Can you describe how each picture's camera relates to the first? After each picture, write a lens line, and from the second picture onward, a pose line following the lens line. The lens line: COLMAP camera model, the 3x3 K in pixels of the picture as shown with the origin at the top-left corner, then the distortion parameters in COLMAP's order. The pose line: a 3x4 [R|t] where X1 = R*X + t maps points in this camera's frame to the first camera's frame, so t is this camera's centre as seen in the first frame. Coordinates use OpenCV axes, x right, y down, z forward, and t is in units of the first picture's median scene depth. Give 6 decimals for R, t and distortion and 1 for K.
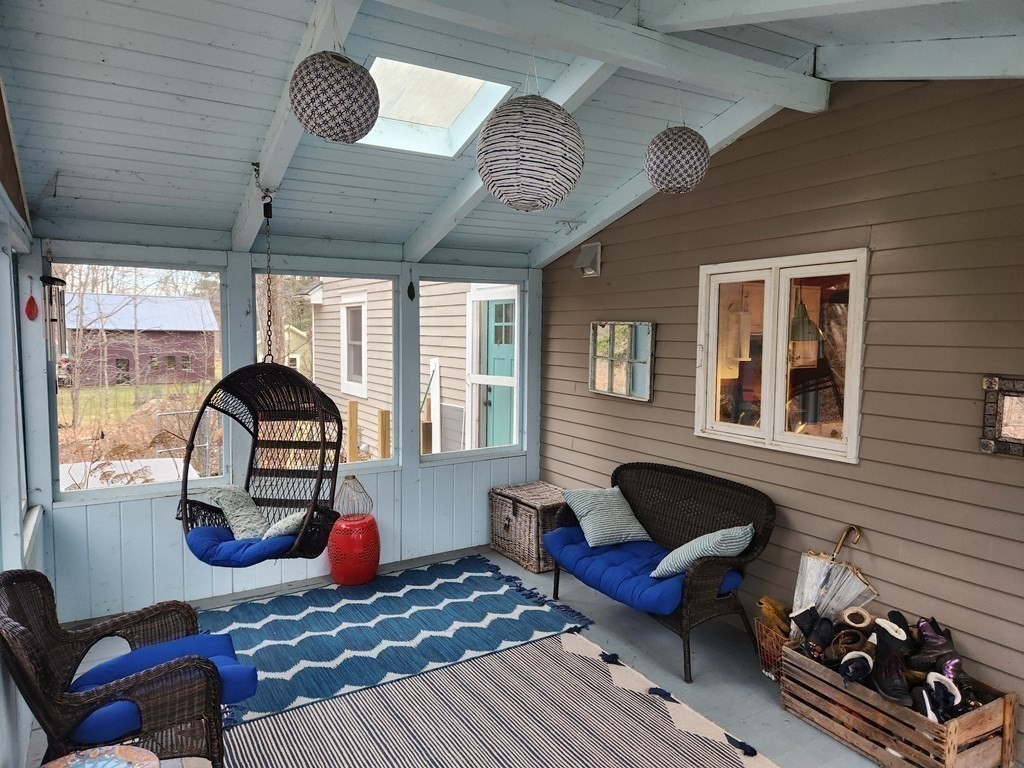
lens RADIAL K [[681.9, 0, 512.0], [0, 681.9, 384.0], [0, 0, 1]] dist [0.084963, -0.115235]
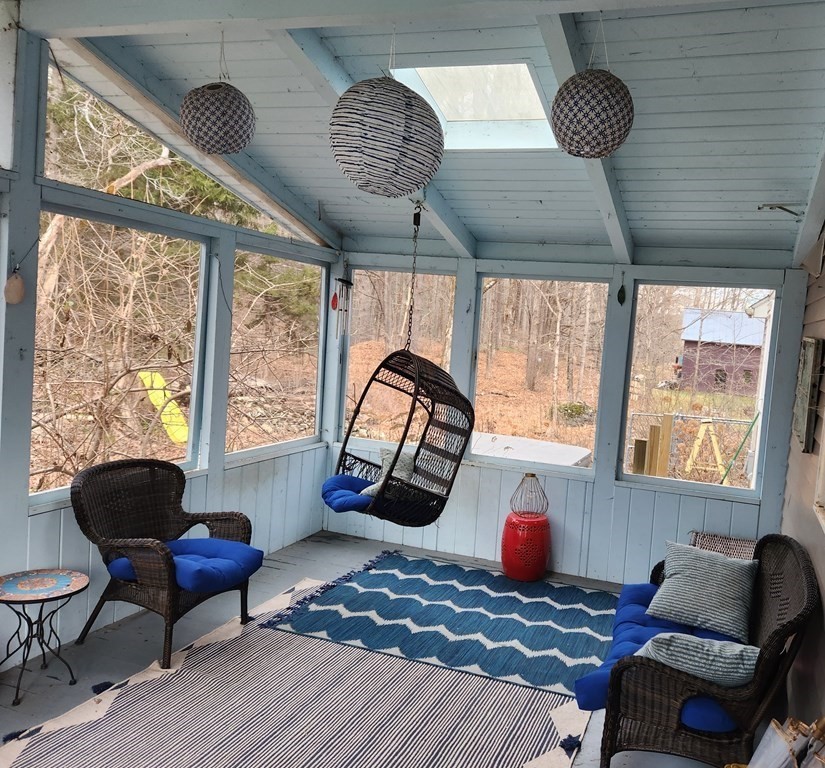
lens RADIAL K [[658.4, 0, 412.8], [0, 658.4, 365.5], [0, 0, 1]] dist [0.010377, -0.004107]
pose [[0.654414, 0.095792, -0.750044, 0.438682], [-0.128309, 0.991625, 0.014696, -0.020531], [0.745170, 0.086620, 0.661225, 0.251014]]
